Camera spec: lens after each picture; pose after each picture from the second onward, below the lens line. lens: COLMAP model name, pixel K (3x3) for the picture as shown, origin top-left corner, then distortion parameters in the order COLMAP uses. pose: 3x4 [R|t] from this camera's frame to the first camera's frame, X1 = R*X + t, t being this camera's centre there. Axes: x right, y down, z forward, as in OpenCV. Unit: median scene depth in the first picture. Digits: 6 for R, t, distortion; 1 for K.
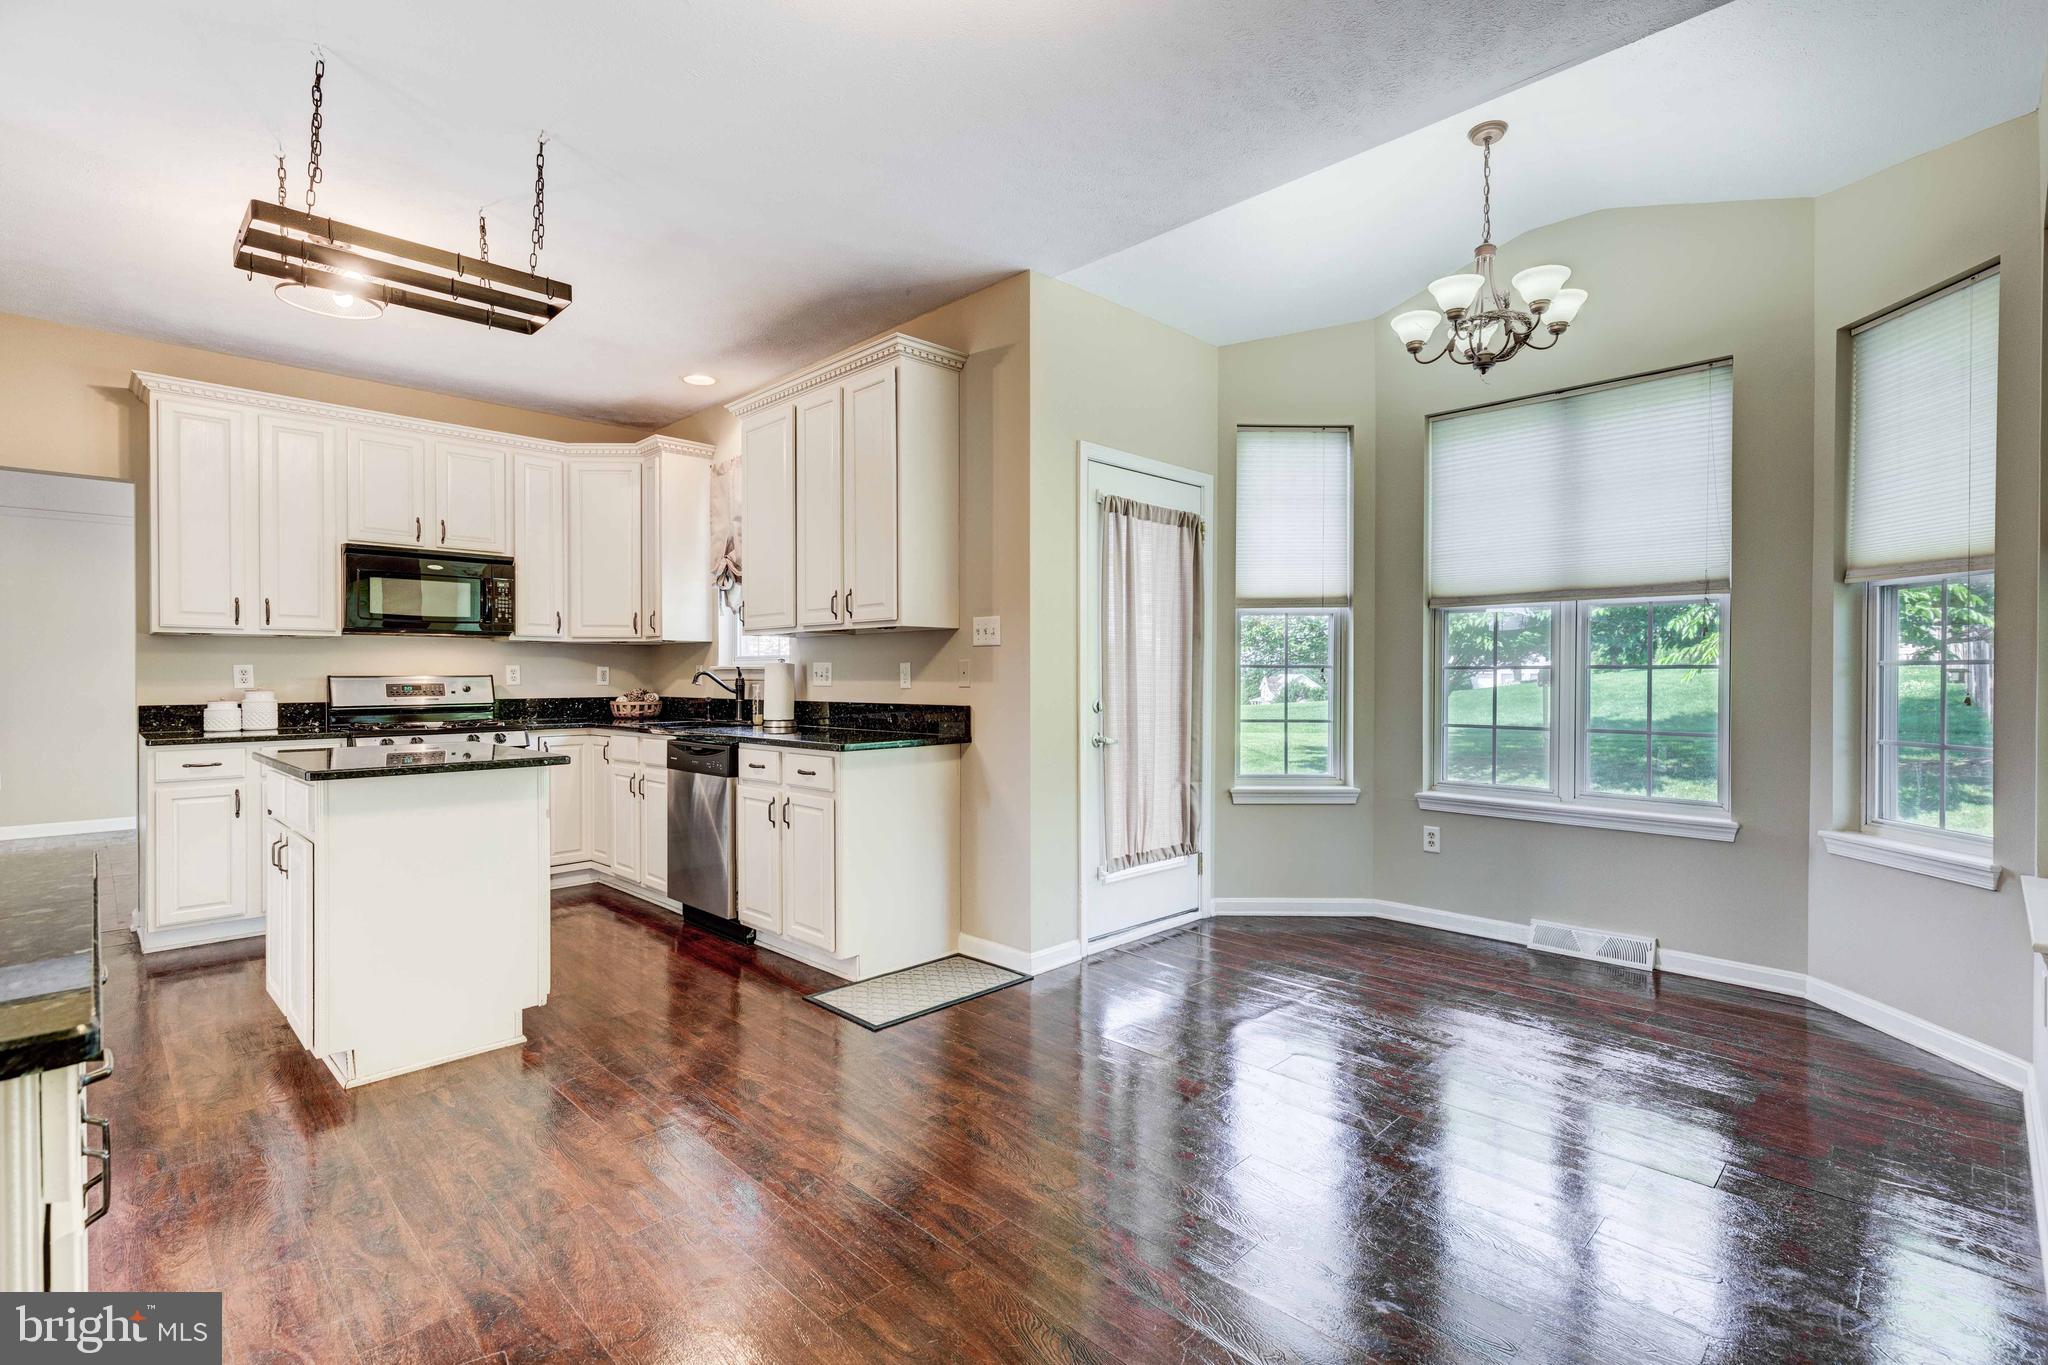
lens RADIAL K [[933.1, 0, 1024.0], [0, 933.1, 682.5], [0, 0, 1]] dist [0.000337, 0.000275]
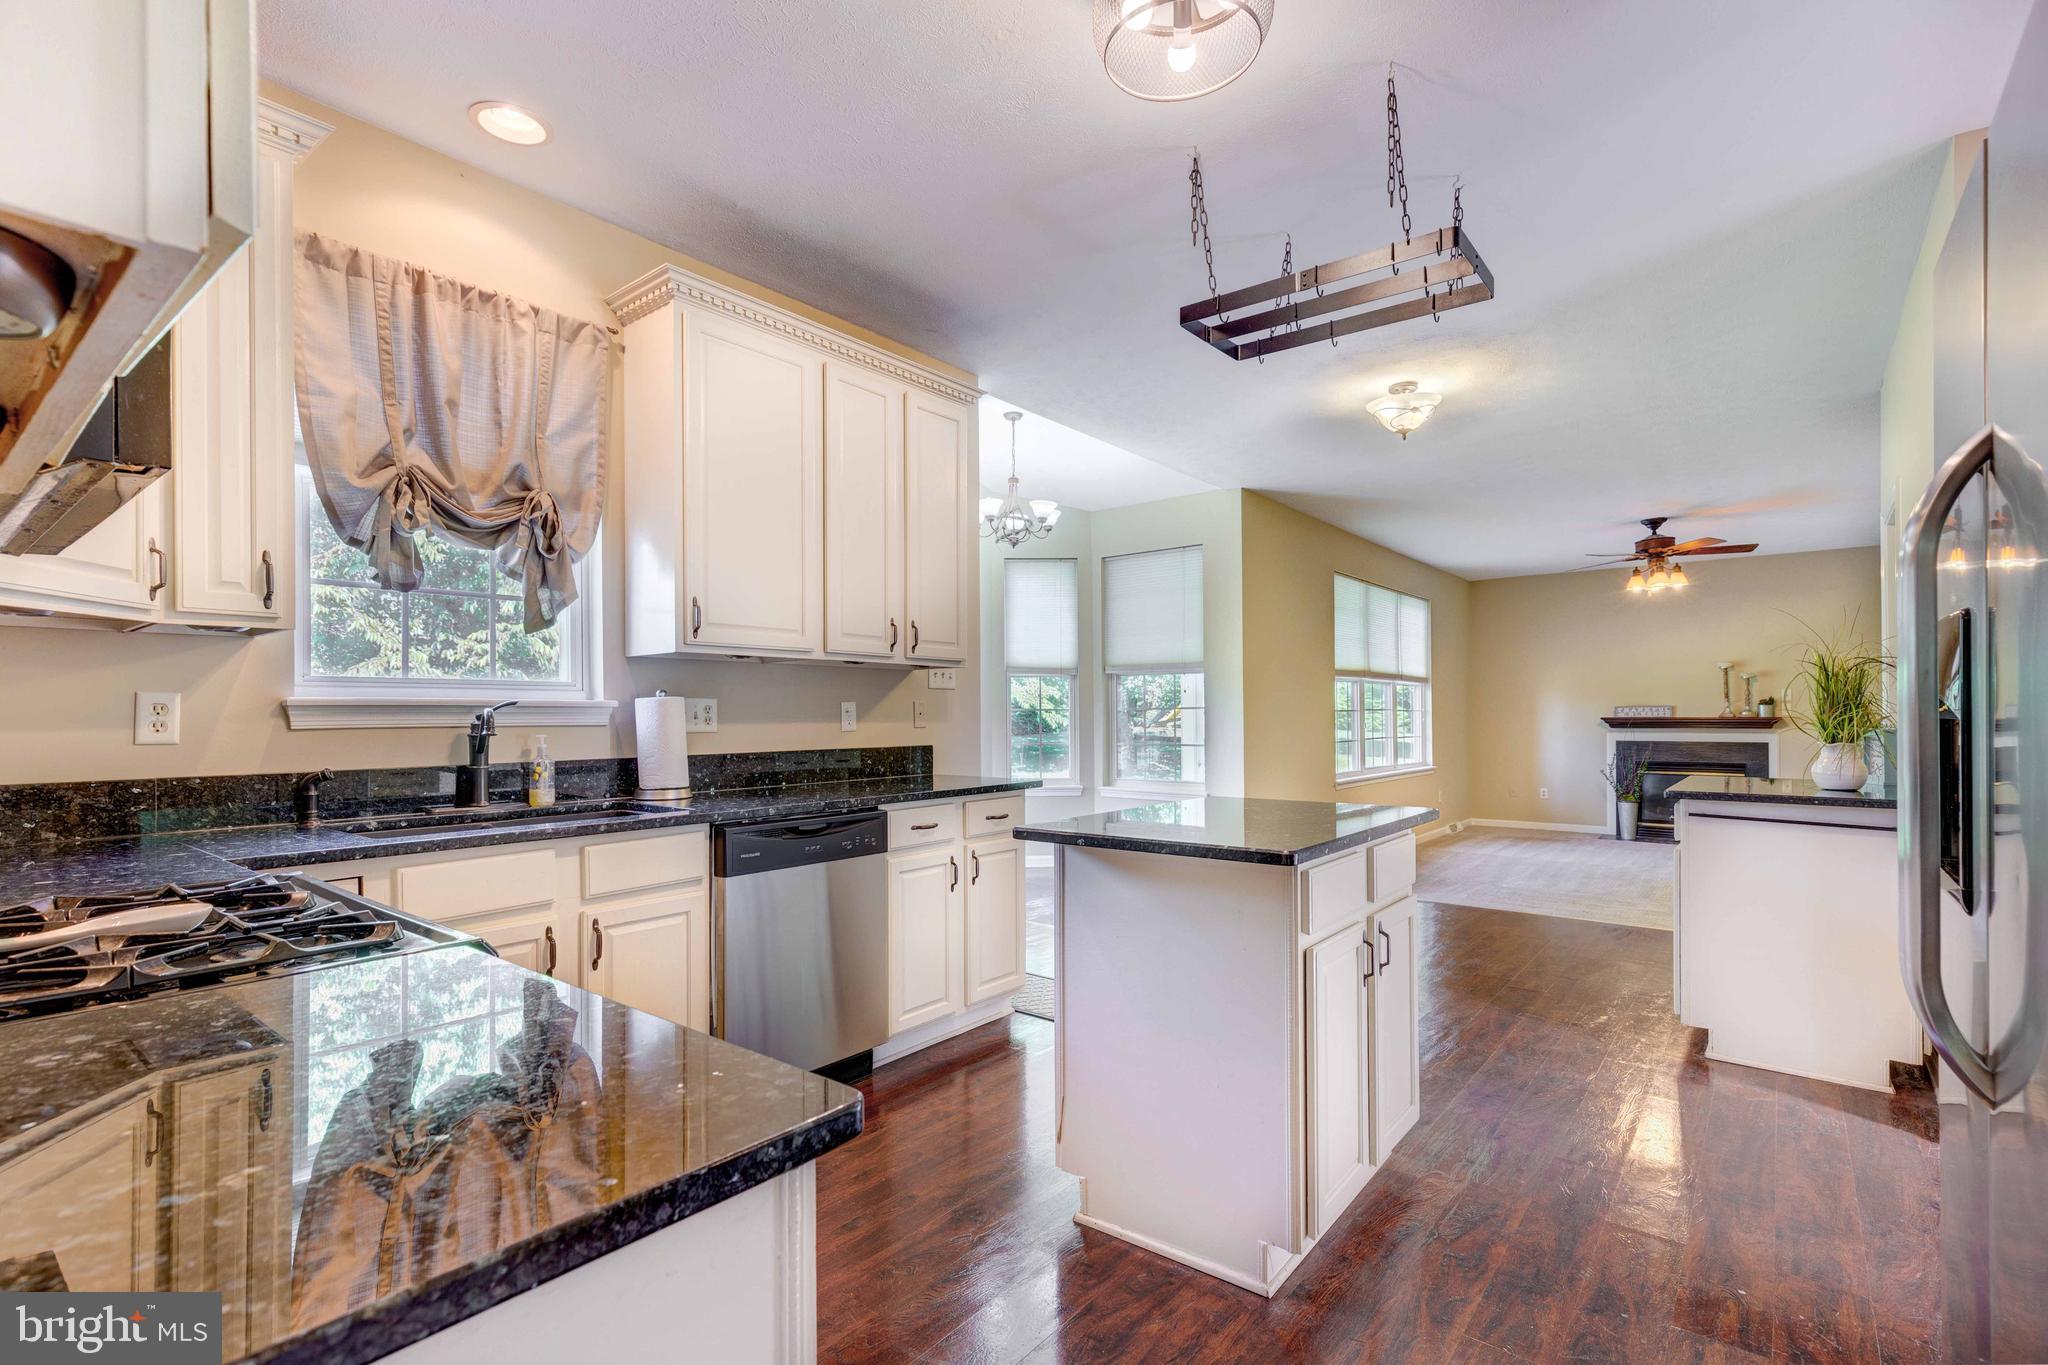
lens RADIAL K [[946.8, 0, 1021.4], [0, 946.8, 708.3], [0, 0, 1]] dist [0.002512, 0.000249]
pose [[-0.104665, 0.001121, 0.994507, -0.967677], [0.007275, 0.999973, -0.000361, -0.012514], [-0.994481, 0.007197, -0.104671, 0.864859]]
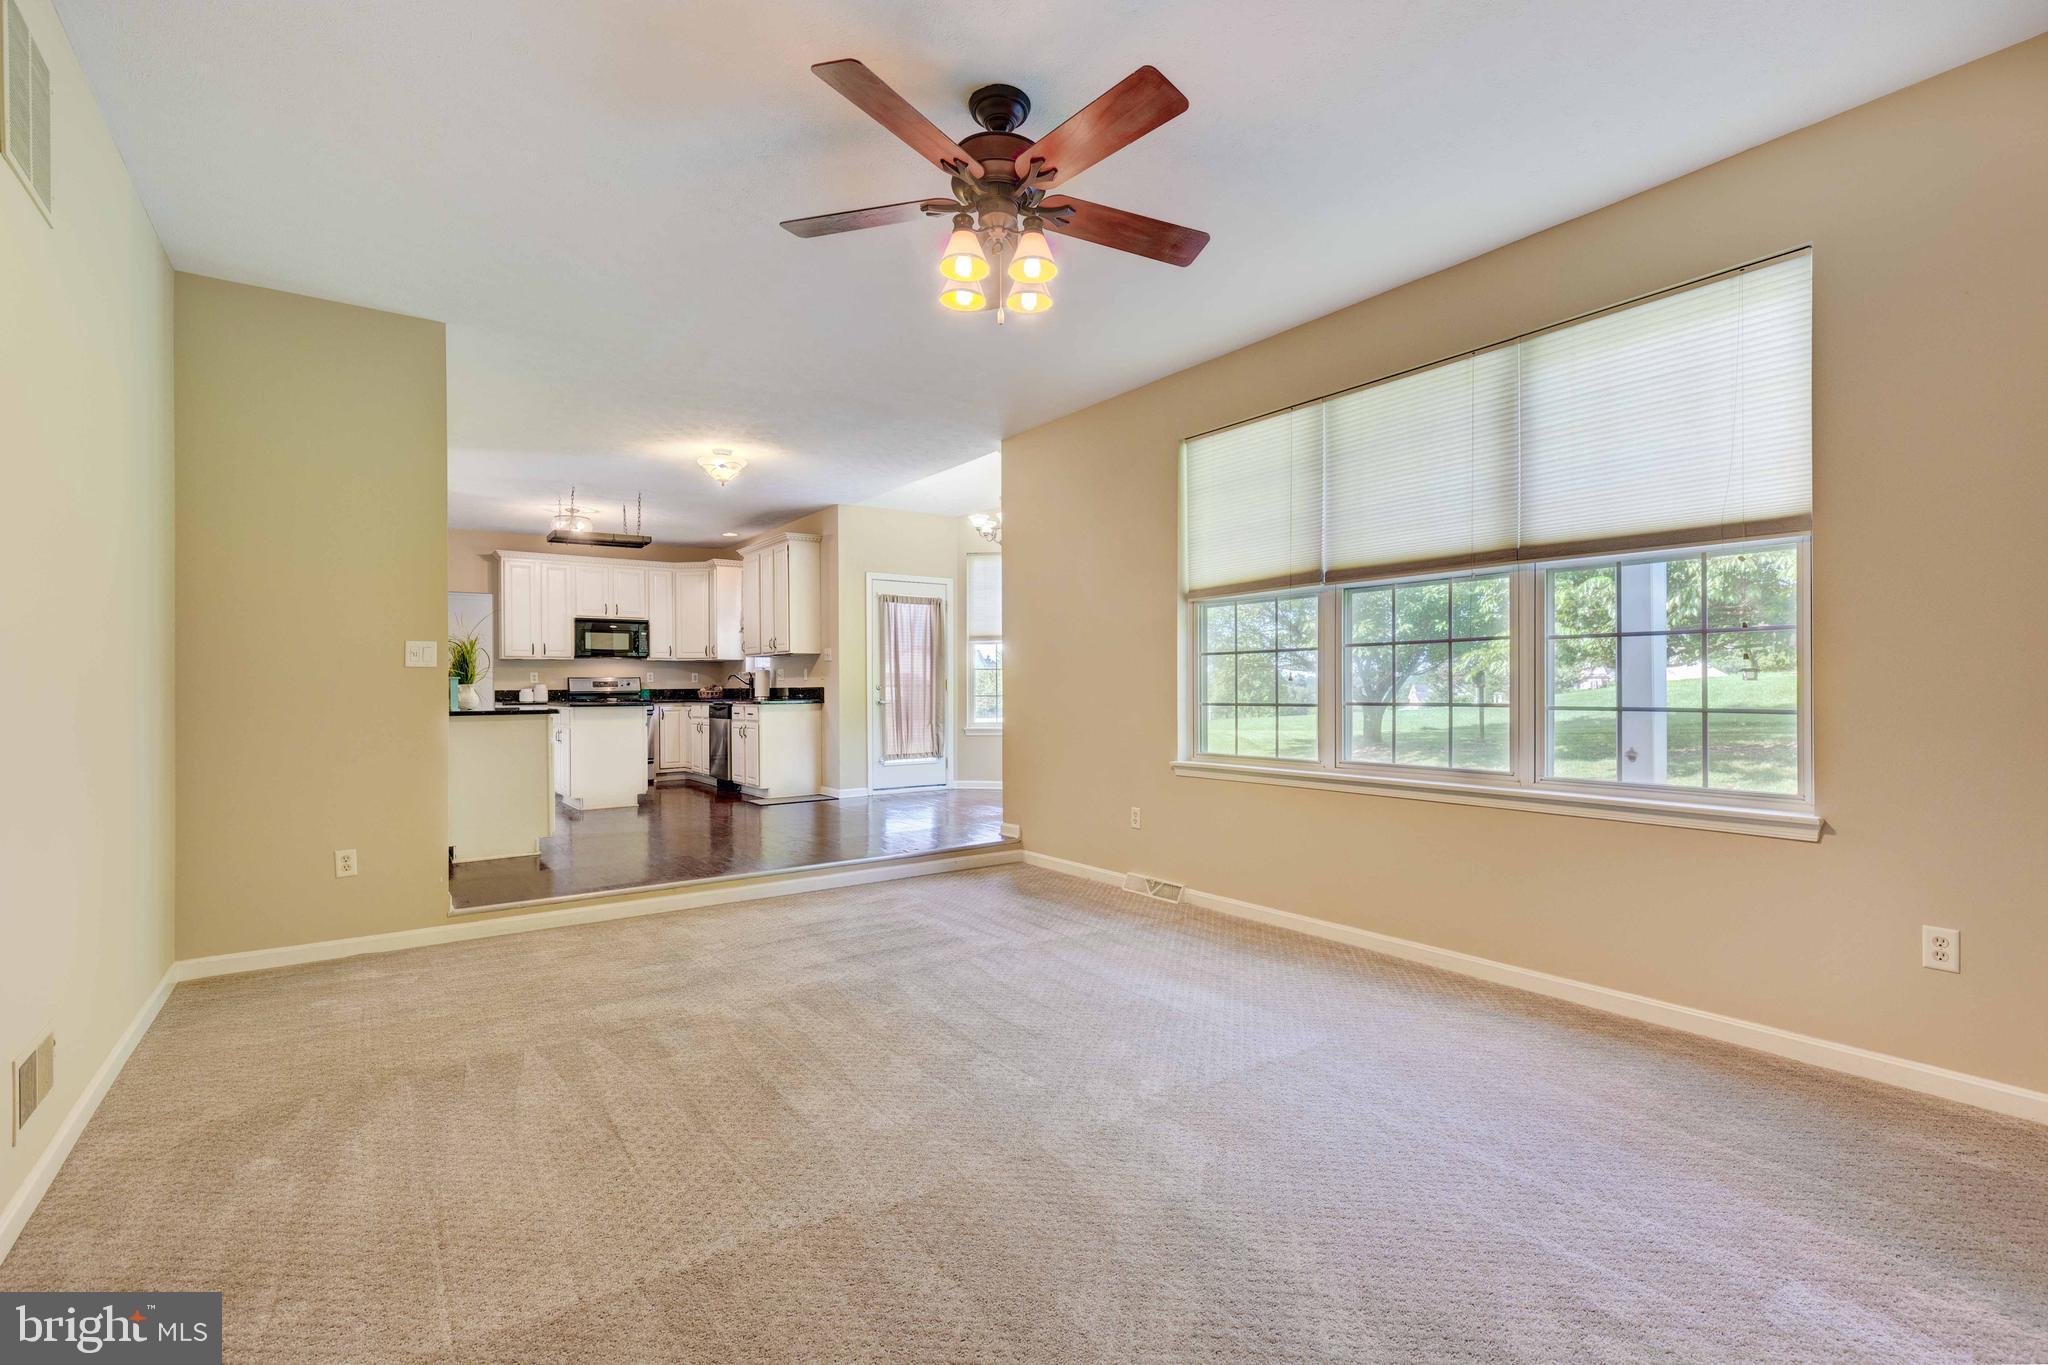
lens RADIAL K [[921.6, 0, 1032.9], [0, 921.6, 687.3], [0, 0, 1]] dist [0.003675, 0.000530]
pose [[0.988062, -0.006249, -0.153930, 0.697513], [0.005358, 0.999966, -0.006200, 0.036786], [0.153964, 0.005302, 0.988062, -1.018961]]
